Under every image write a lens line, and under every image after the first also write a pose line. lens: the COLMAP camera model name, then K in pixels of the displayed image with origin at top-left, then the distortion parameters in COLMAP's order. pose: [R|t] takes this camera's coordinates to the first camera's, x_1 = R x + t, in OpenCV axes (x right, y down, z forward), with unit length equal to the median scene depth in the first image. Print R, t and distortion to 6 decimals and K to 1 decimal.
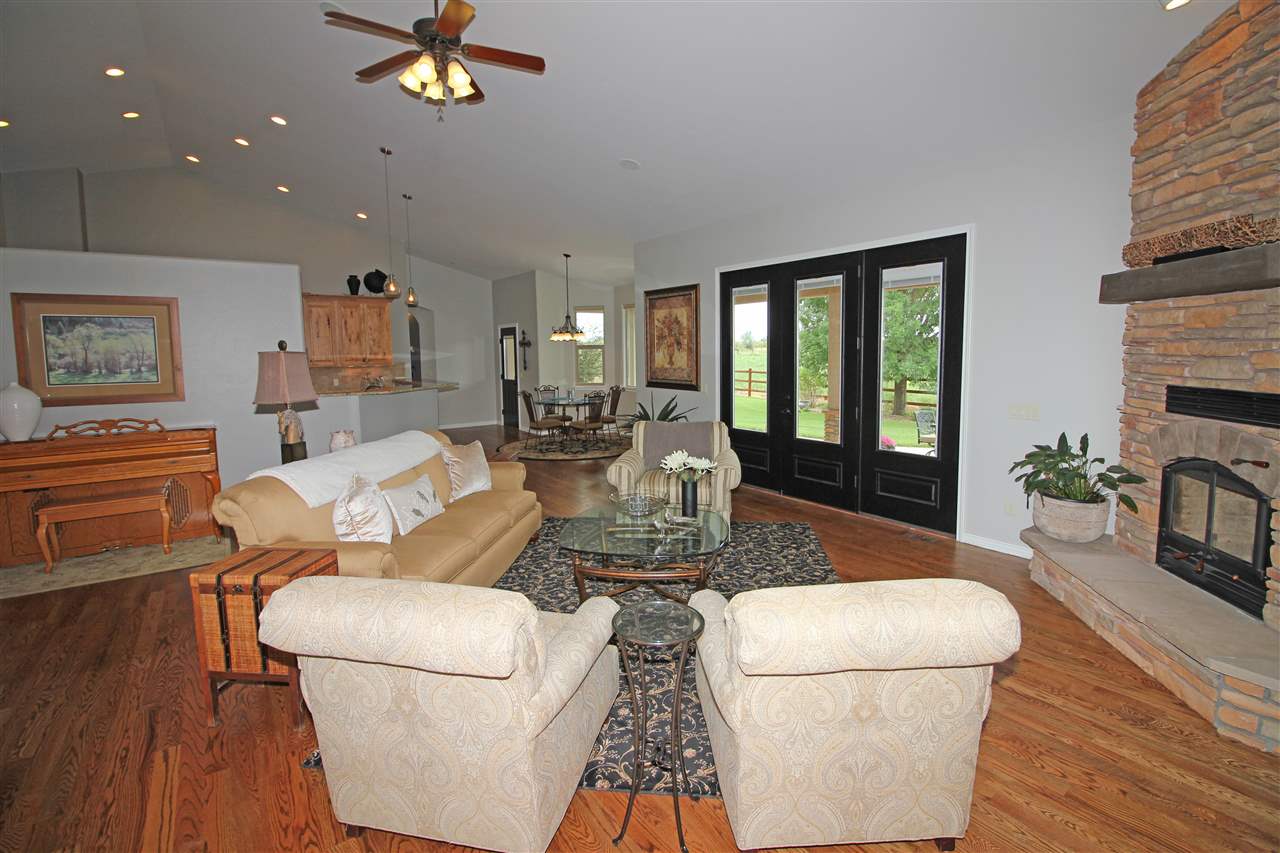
lens RADIAL K [[591.5, 0, 651.5], [0, 591.5, 401.0], [0, 0, 1]] dist [-0.004547, -0.006470]
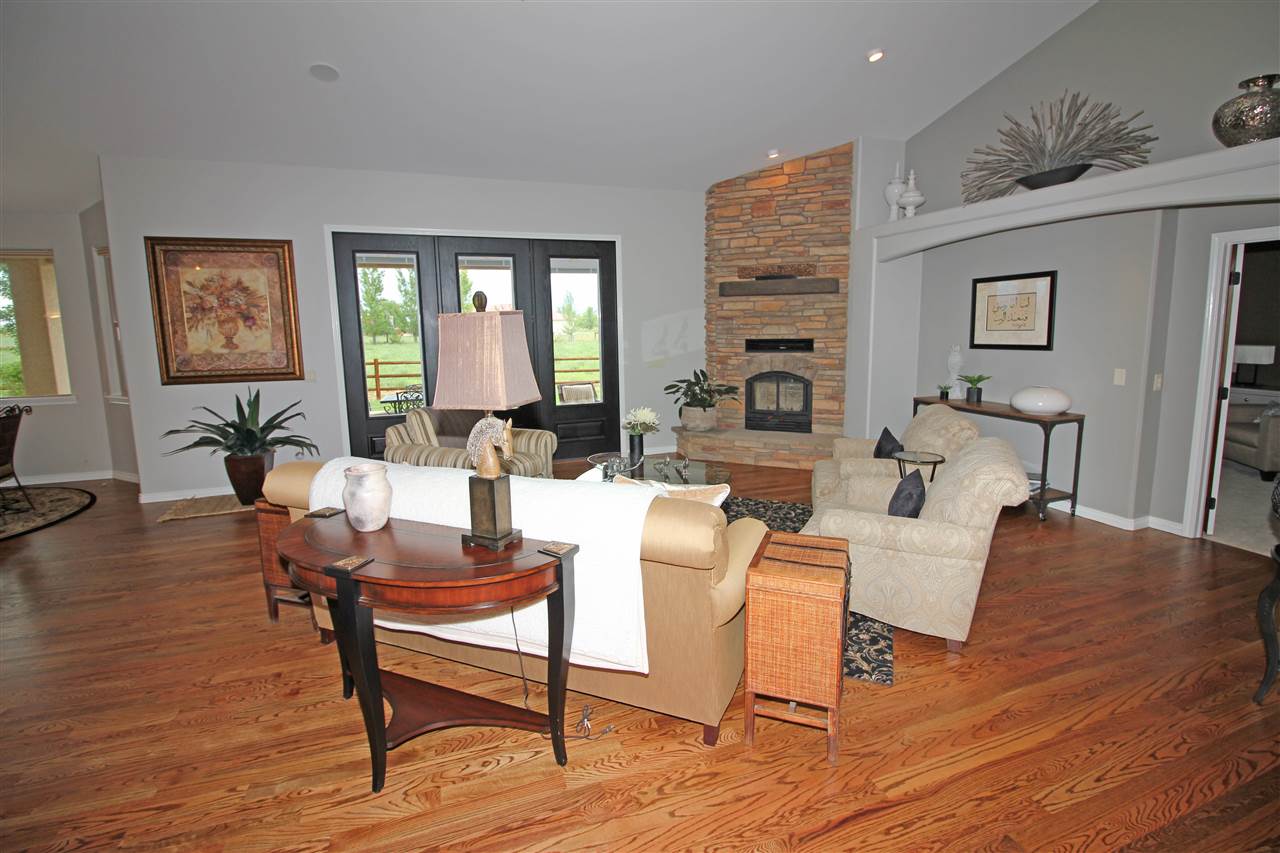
lens RADIAL K [[591.5, 0, 651.5], [0, 591.5, 401.0], [0, 0, 1]] dist [-0.004547, -0.006470]
pose [[0.276132, -0.118787, 0.953751, -0.773902], [0.095687, 0.990801, 0.095698, -0.027621], [-0.956345, 0.064837, 0.284958, 0.488184]]
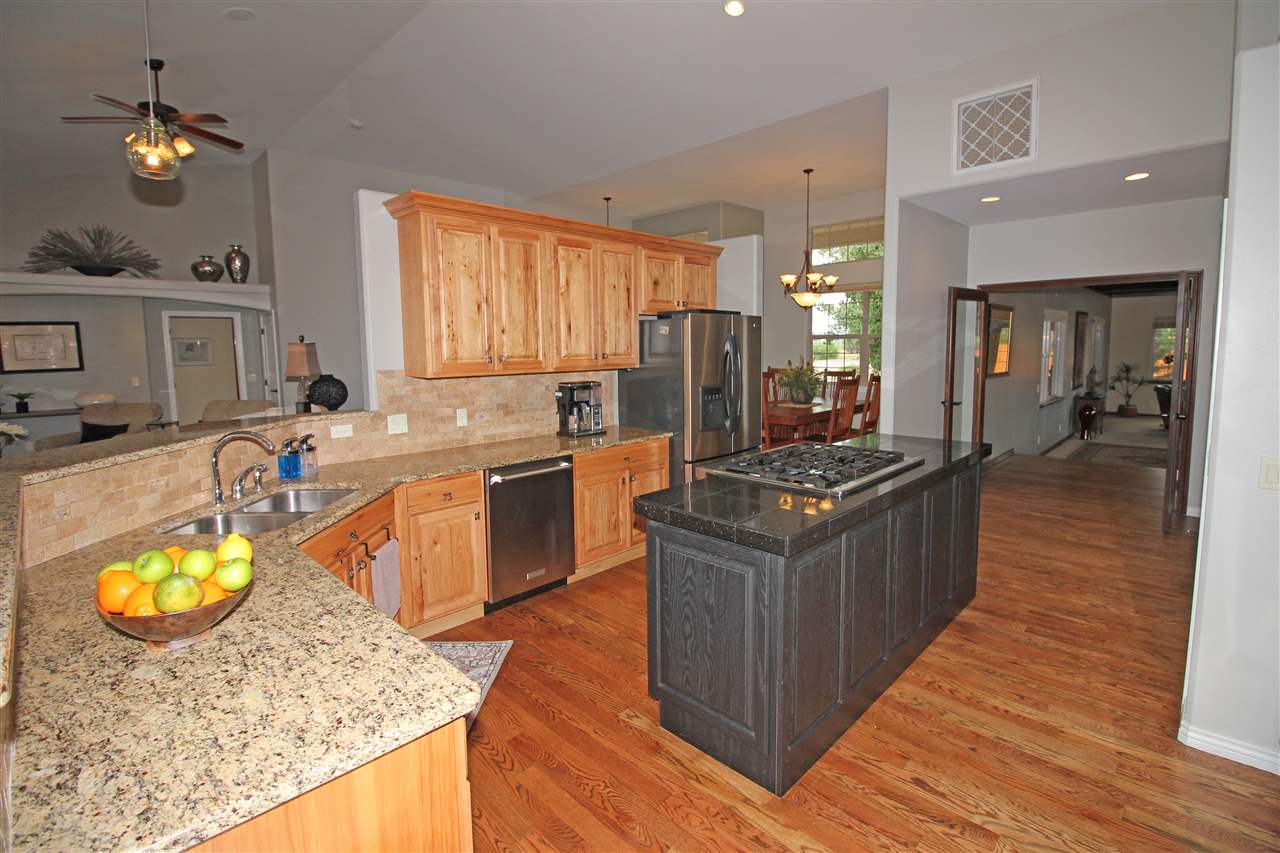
lens RADIAL K [[602.9, 0, 642.4], [0, 602.9, 401.8], [0, 0, 1]] dist [-0.001432, -0.000792]
pose [[-0.988160, 0.034477, -0.149504, -0.872423], [0.007156, 0.983721, 0.179562, -0.146653], [0.153261, 0.176366, -0.972320, 1.872131]]
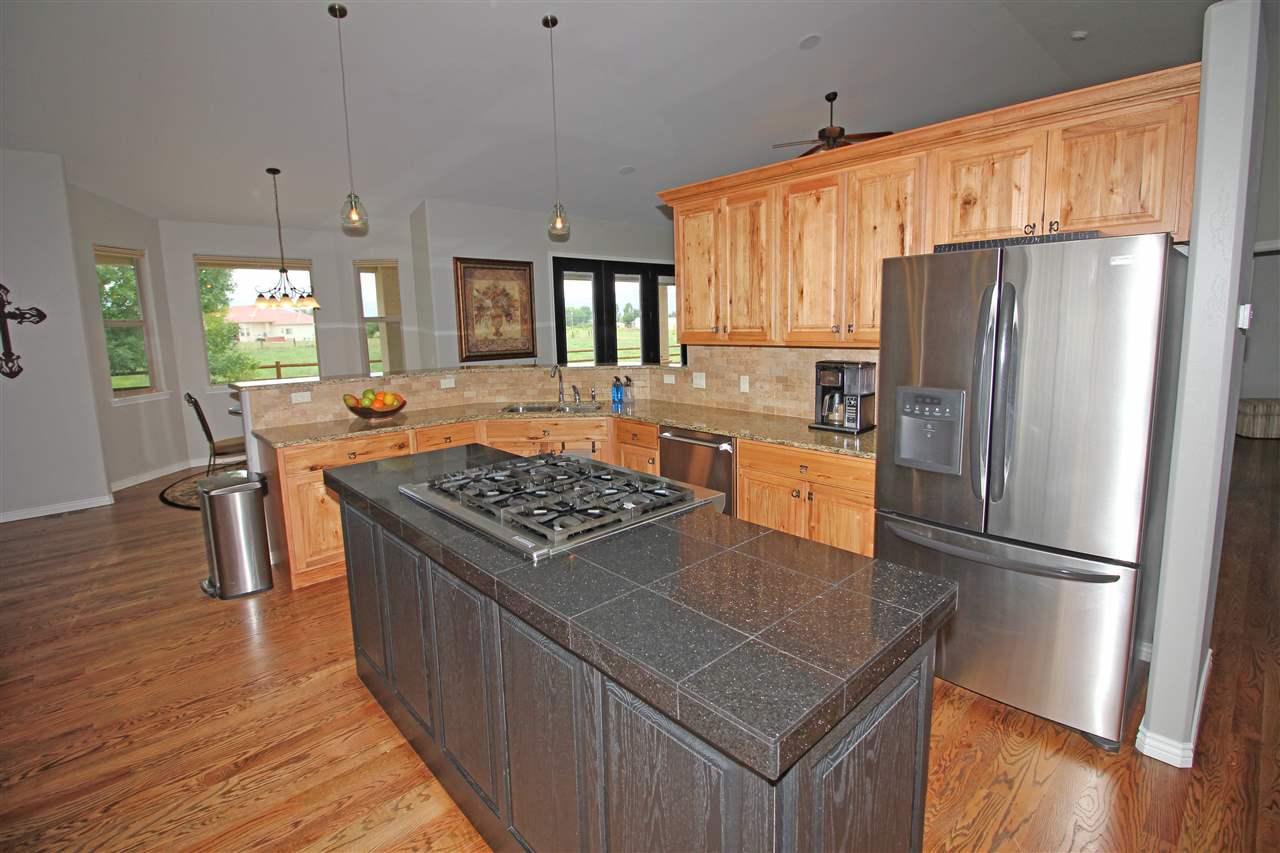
lens RADIAL K [[591.5, 0, 651.5], [0, 591.5, 401.0], [0, 0, 1]] dist [-0.004547, -0.006470]
pose [[-0.104896, -0.121339, 0.987053, -1.542107], [0.109527, 0.985081, 0.132736, -0.086854], [-0.988433, 0.122032, -0.090041, 1.285598]]
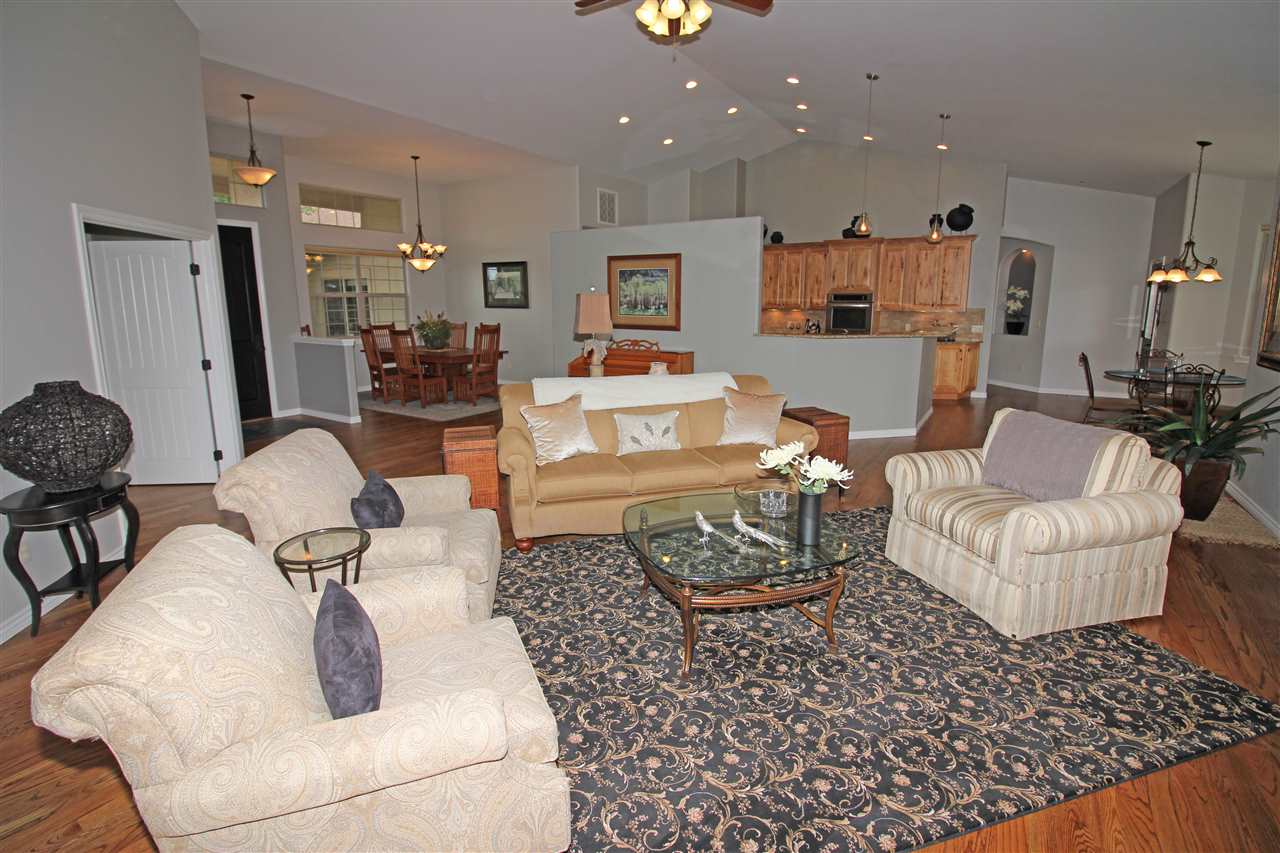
lens RADIAL K [[591.5, 0, 651.5], [0, 591.5, 401.0], [0, 0, 1]] dist [-0.004547, -0.006470]
pose [[0.367966, 0.168018, -0.914533, 0.466556], [-0.084457, 0.985513, 0.147077, -0.037687], [0.925996, 0.023120, 0.376825, 0.452454]]
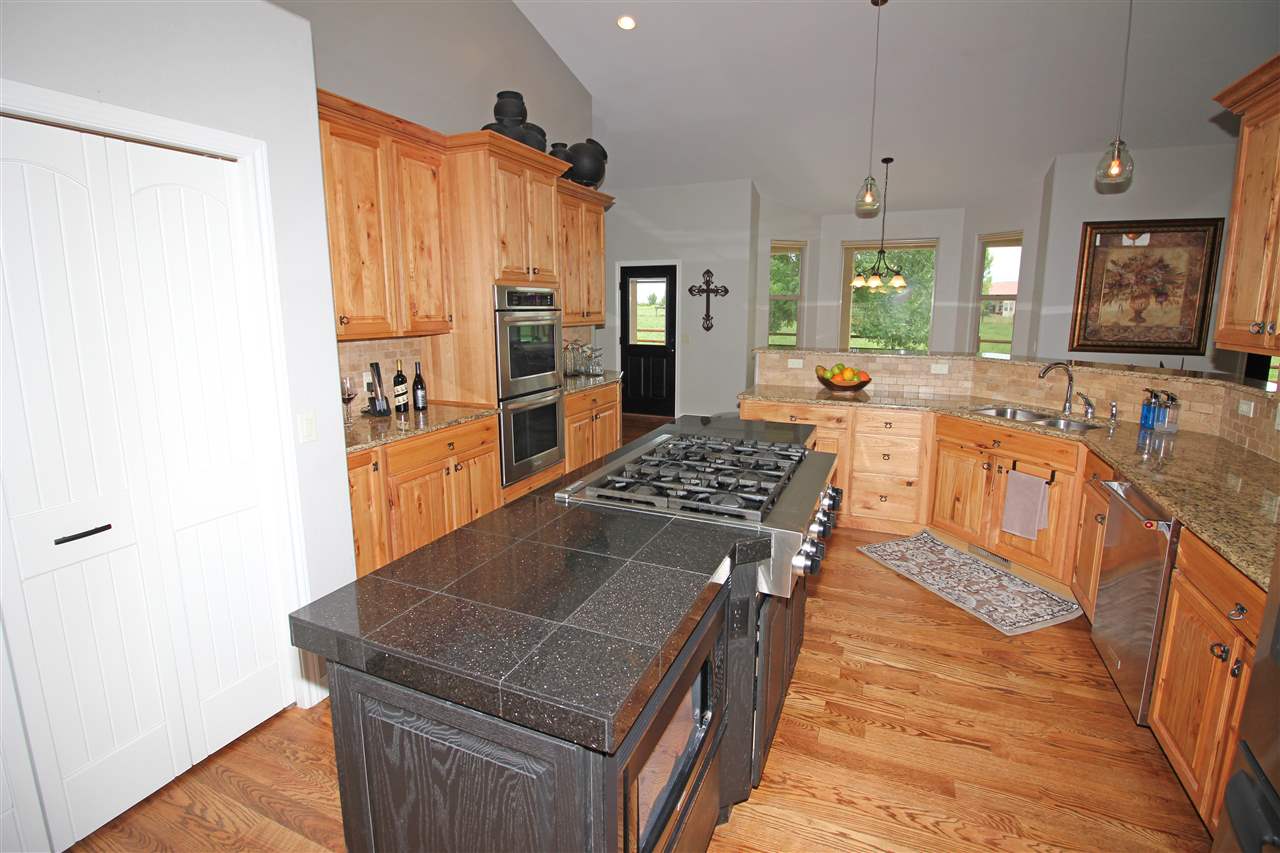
lens RADIAL K [[591.5, 0, 651.5], [0, 591.5, 401.0], [0, 0, 1]] dist [-0.004547, -0.006470]
pose [[0.867871, -0.068120, 0.492098, -1.373737], [0.031336, 0.996088, 0.082623, -0.063408], [-0.495801, -0.056286, 0.866610, 0.980378]]
